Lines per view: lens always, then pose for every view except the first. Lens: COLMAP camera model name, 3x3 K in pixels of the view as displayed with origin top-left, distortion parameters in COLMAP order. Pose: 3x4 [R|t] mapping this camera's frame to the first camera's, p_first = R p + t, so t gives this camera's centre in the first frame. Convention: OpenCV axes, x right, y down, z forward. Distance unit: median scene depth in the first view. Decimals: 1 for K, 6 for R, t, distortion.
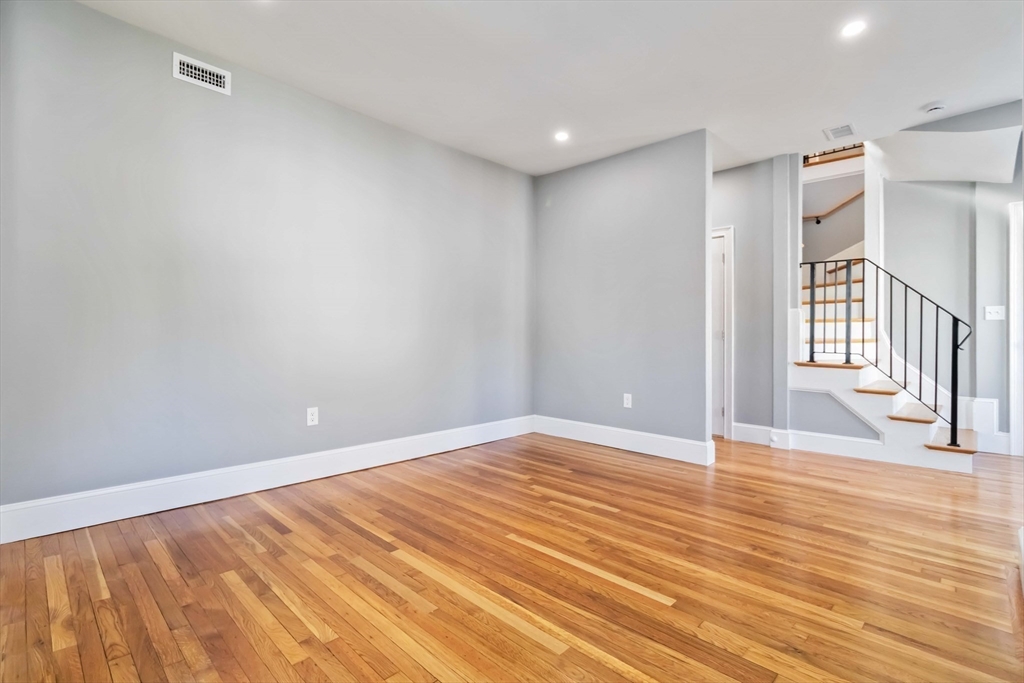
lens RADIAL K [[477.4, 0, 518.3], [0, 477.4, 335.1], [0, 0, 1]] dist [0.002861, -0.000182]
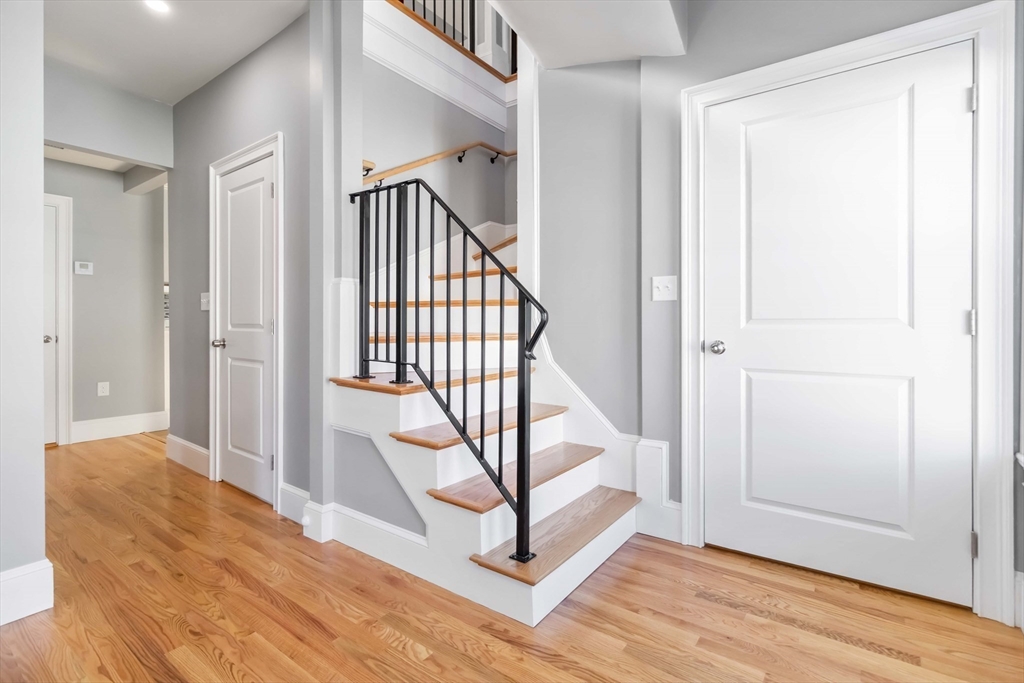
lens RADIAL K [[477.4, 0, 519.5], [0, 477.4, 326.6], [0, 0, 1]] dist [0.002861, -0.000182]
pose [[0.991992, 0.000561, 0.126303, 0.892315], [-0.000669, 0.999999, 0.000811, -0.001901], [-0.126302, -0.000888, 0.991991, 0.548720]]
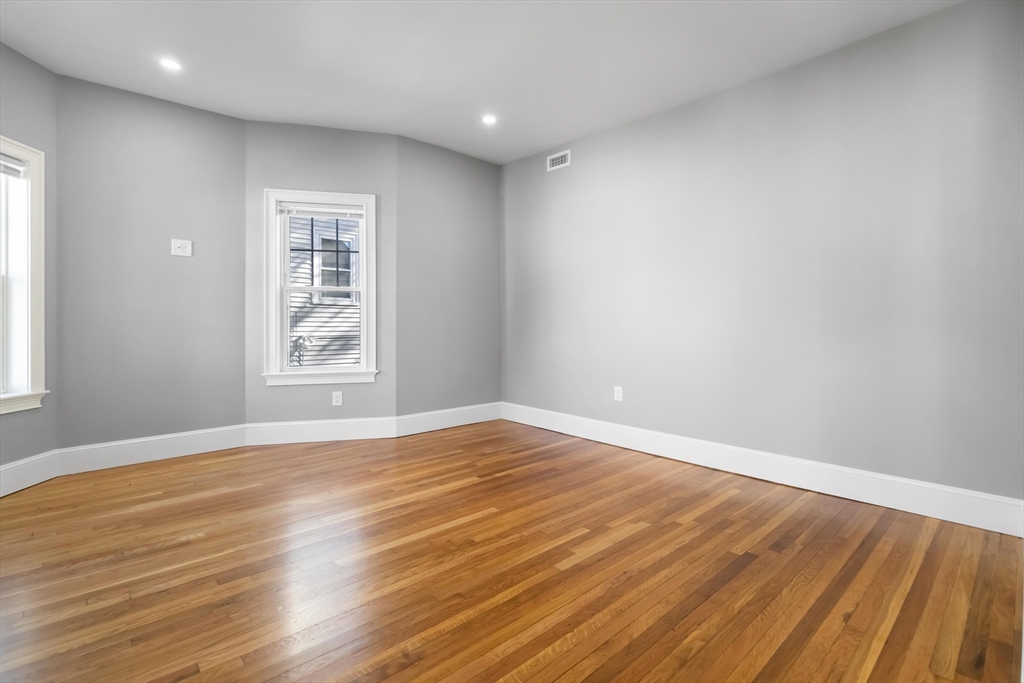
lens RADIAL K [[477.4, 0, 523.6], [0, 477.4, 327.5], [0, 0, 1]] dist [0.002861, -0.000182]
pose [[-0.054853, 0.000881, -0.998494, 0.751999], [-0.002686, 0.999996, 0.001030, 0.003199], [0.998491, 0.002738, -0.054850, 0.794499]]
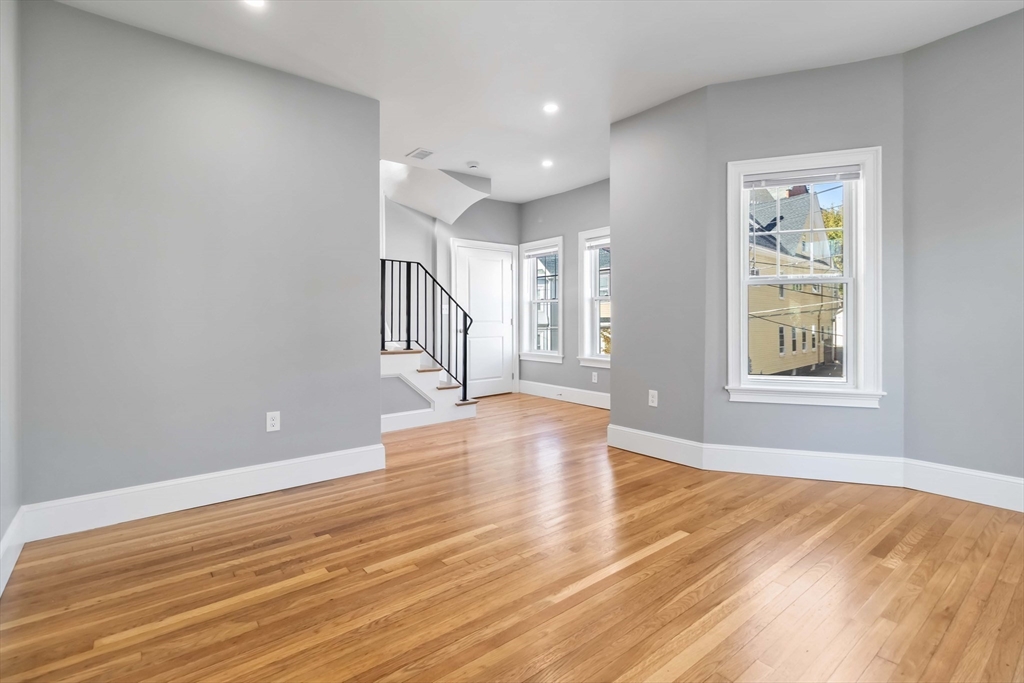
lens RADIAL K [[477.4, 0, 530.5], [0, 477.4, 321.5], [0, 0, 1]] dist [0.002861, -0.000182]
pose [[0.115090, -0.000873, 0.993355, -0.532203], [0.011885, 0.999929, -0.000498, -0.006094], [-0.993284, 0.011864, 0.115092, 0.667880]]
